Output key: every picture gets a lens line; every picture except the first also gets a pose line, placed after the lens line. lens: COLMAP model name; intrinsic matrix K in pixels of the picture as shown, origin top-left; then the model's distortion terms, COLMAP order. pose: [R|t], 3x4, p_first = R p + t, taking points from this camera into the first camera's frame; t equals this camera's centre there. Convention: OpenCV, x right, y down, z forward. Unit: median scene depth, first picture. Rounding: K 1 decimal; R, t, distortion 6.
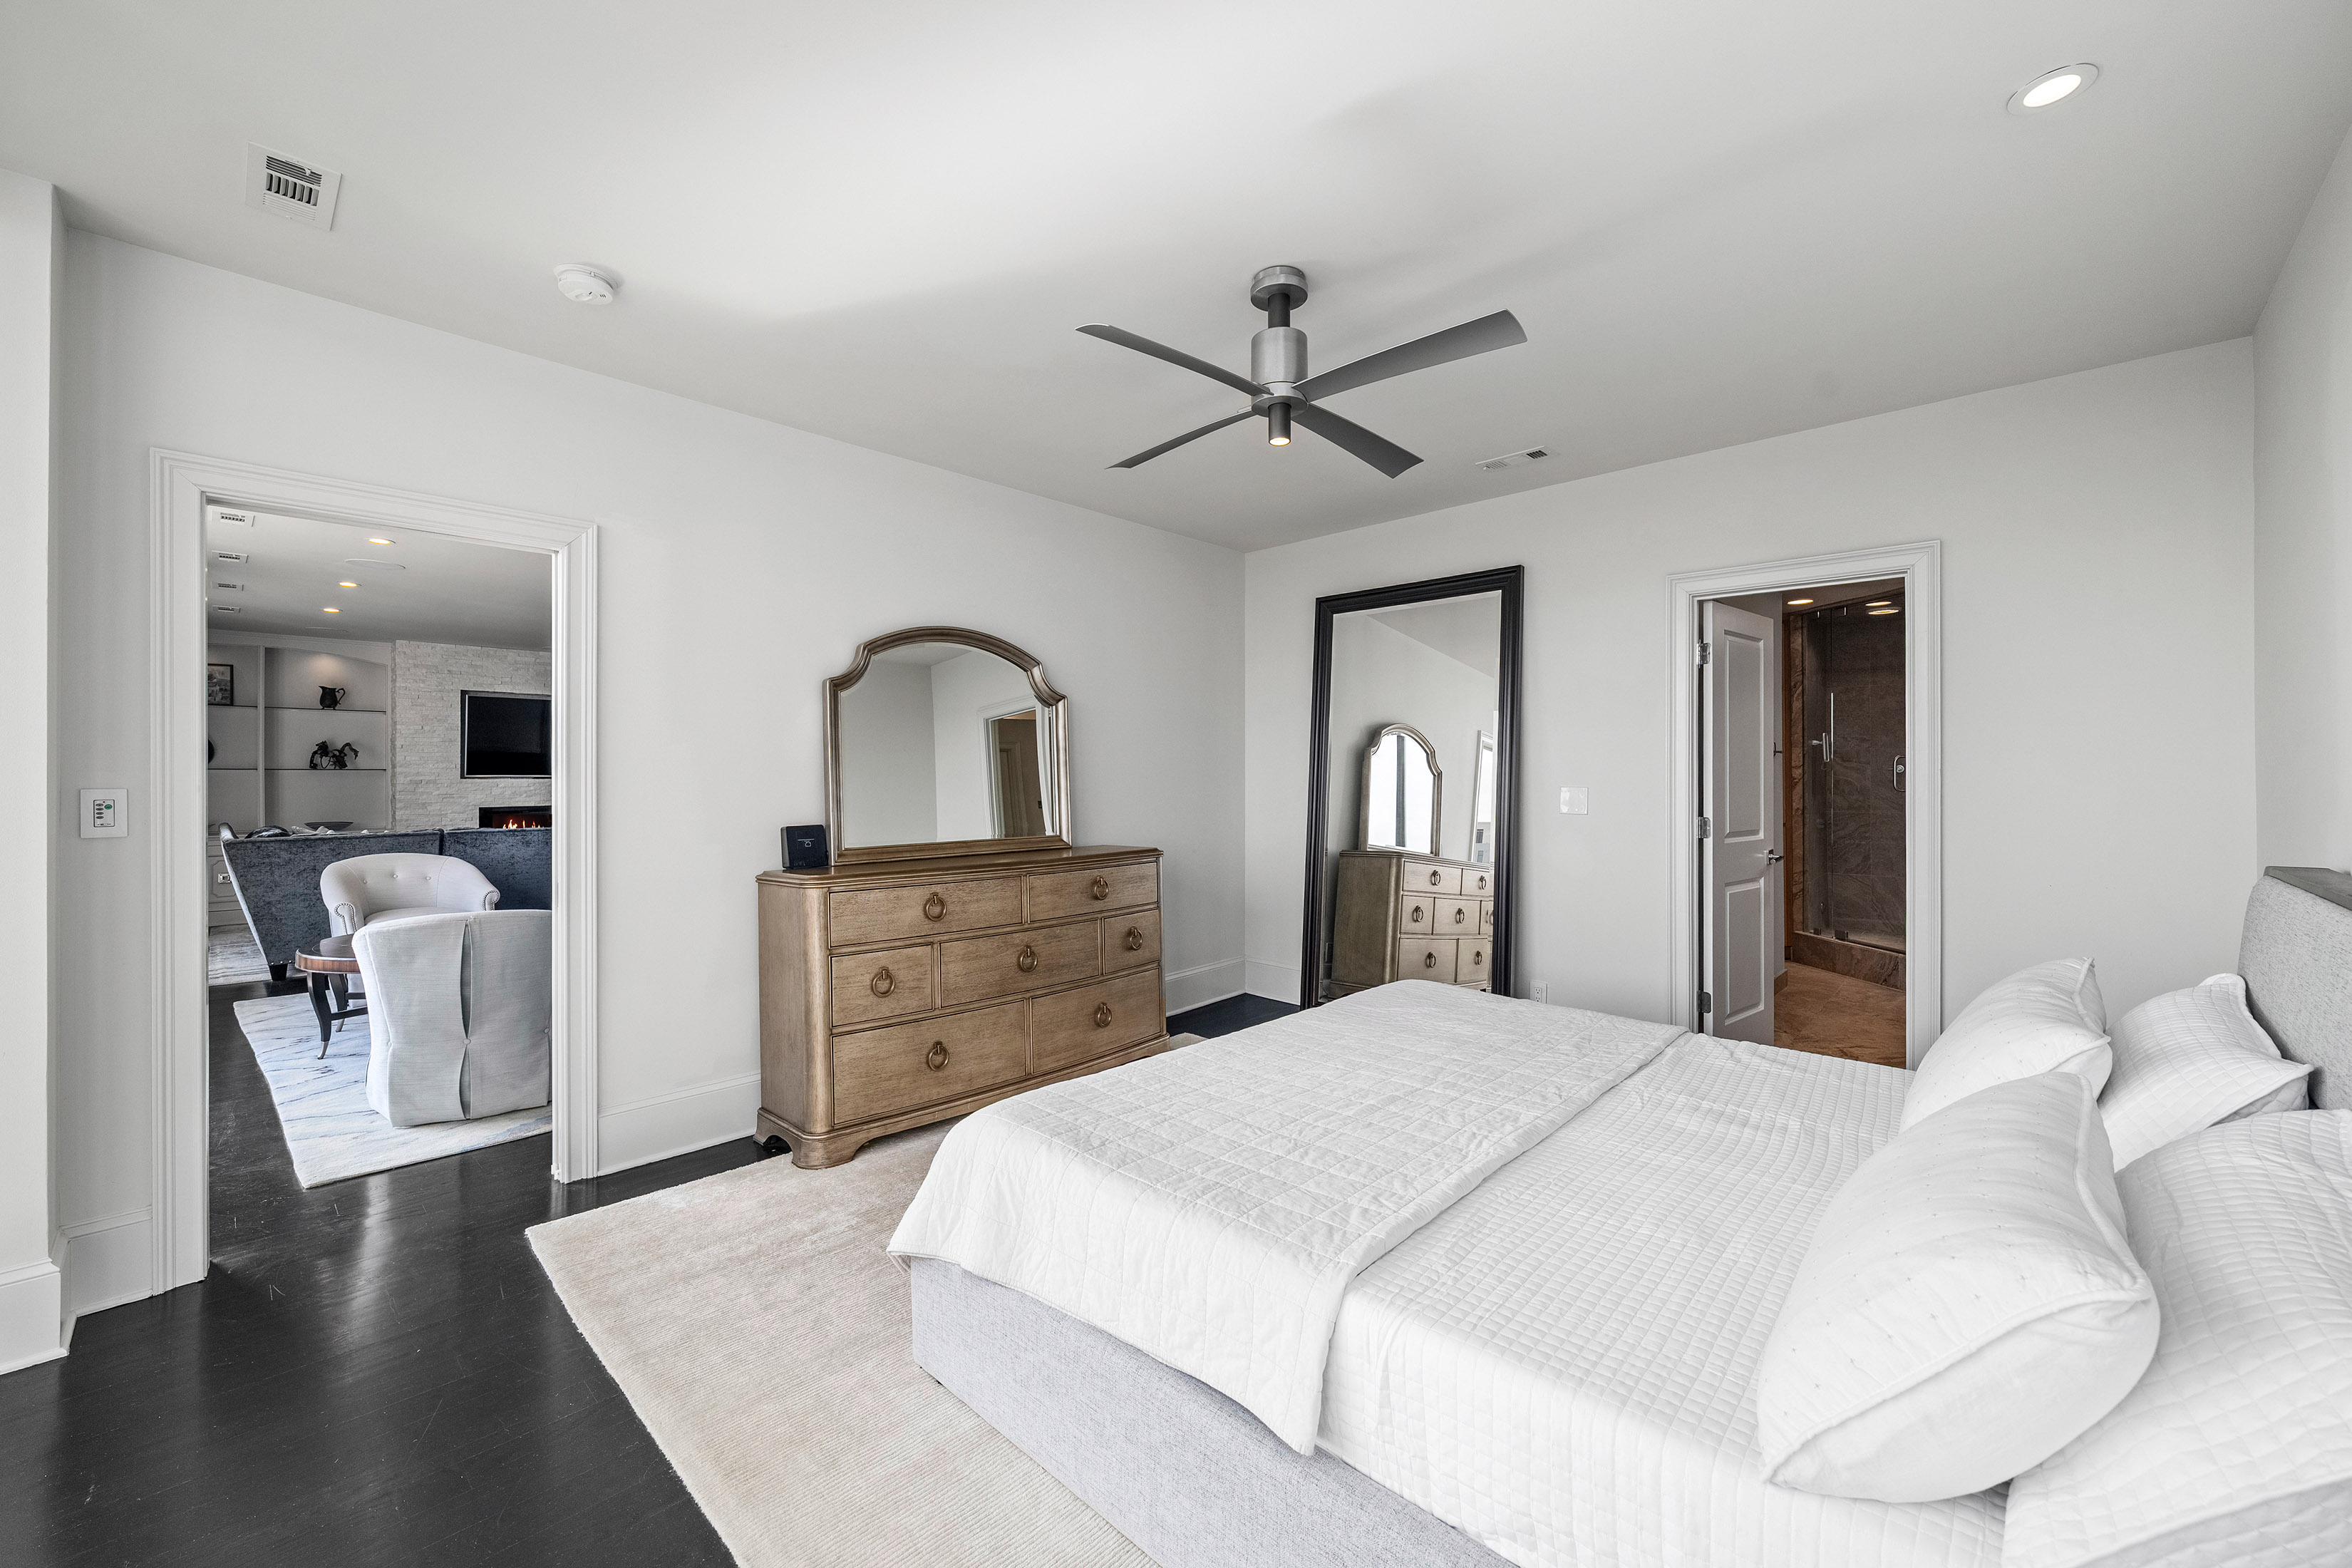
lens RADIAL K [[914.0, 0, 1187.3], [0, 914.0, 787.0], [0, 0, 1]] dist [0.000445, 0.000123]
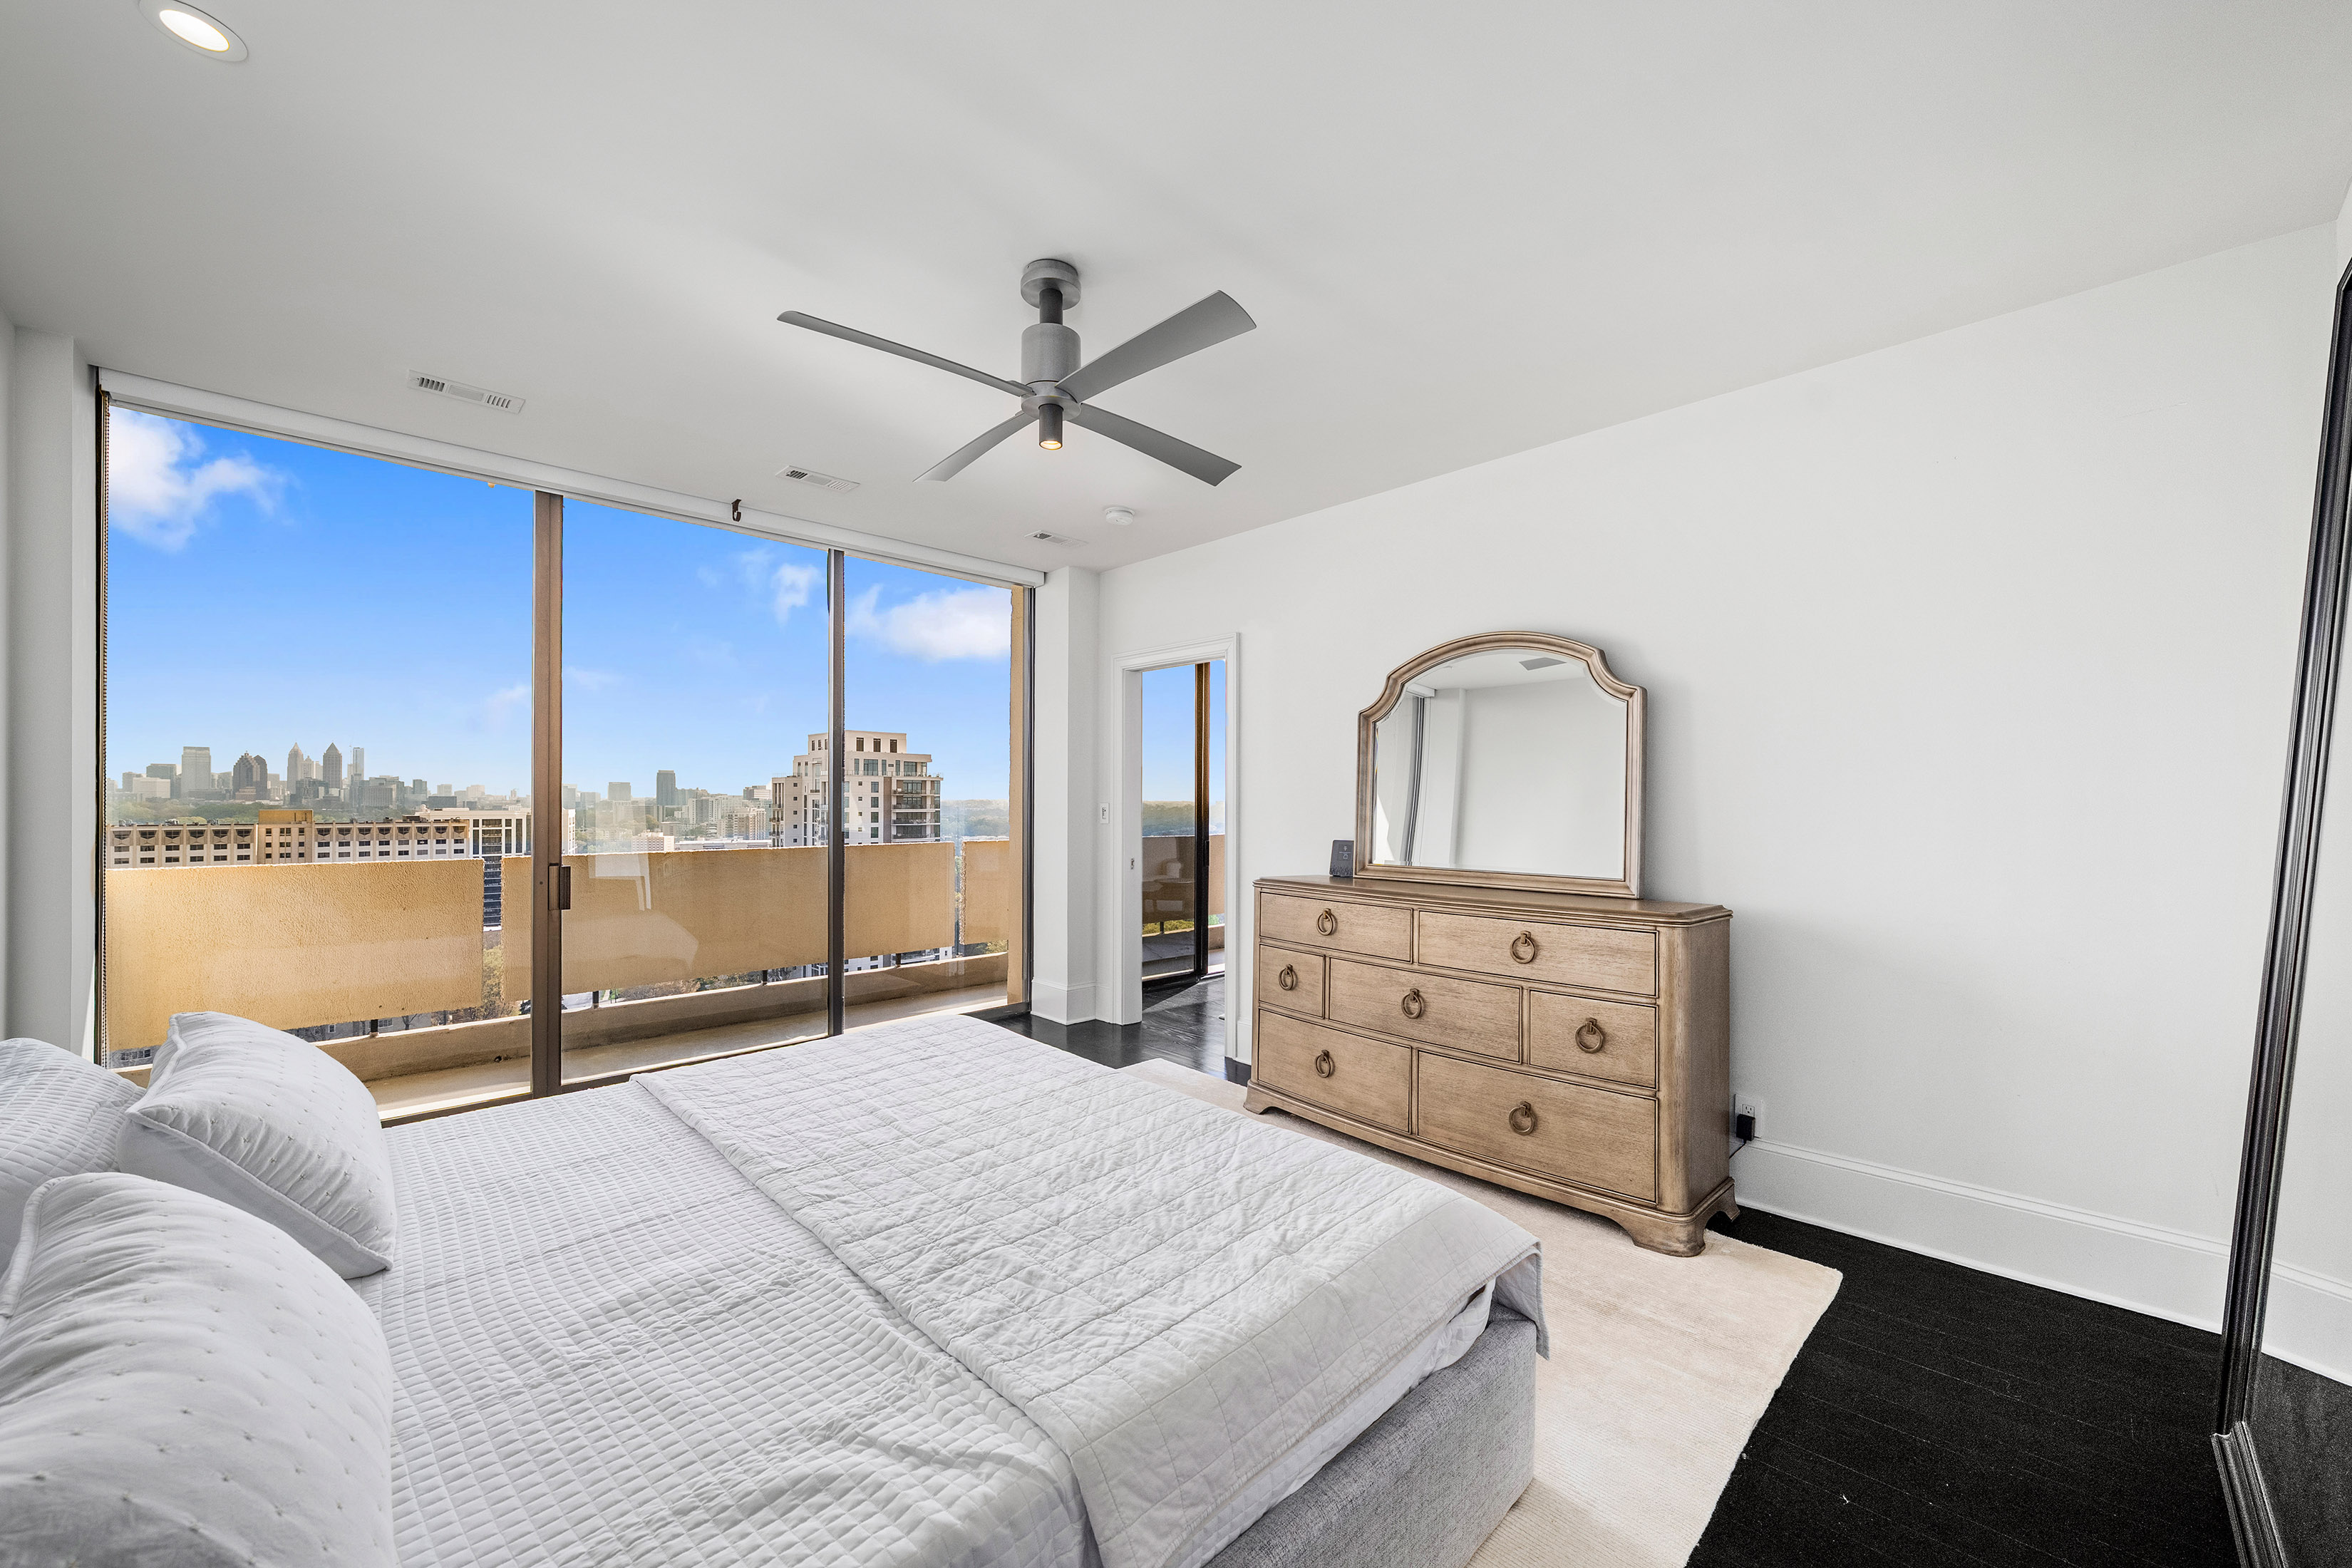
lens RADIAL K [[879.7, 0, 1167.5], [0, 879.7, 806.8], [0, 0, 1]] dist [-0.001817, -0.000192]
pose [[-0.054675, 0.008869, -0.998465, 0.666740], [-0.015102, 0.999839, 0.009708, -0.007982], [0.998390, 0.015610, -0.054532, 0.775110]]
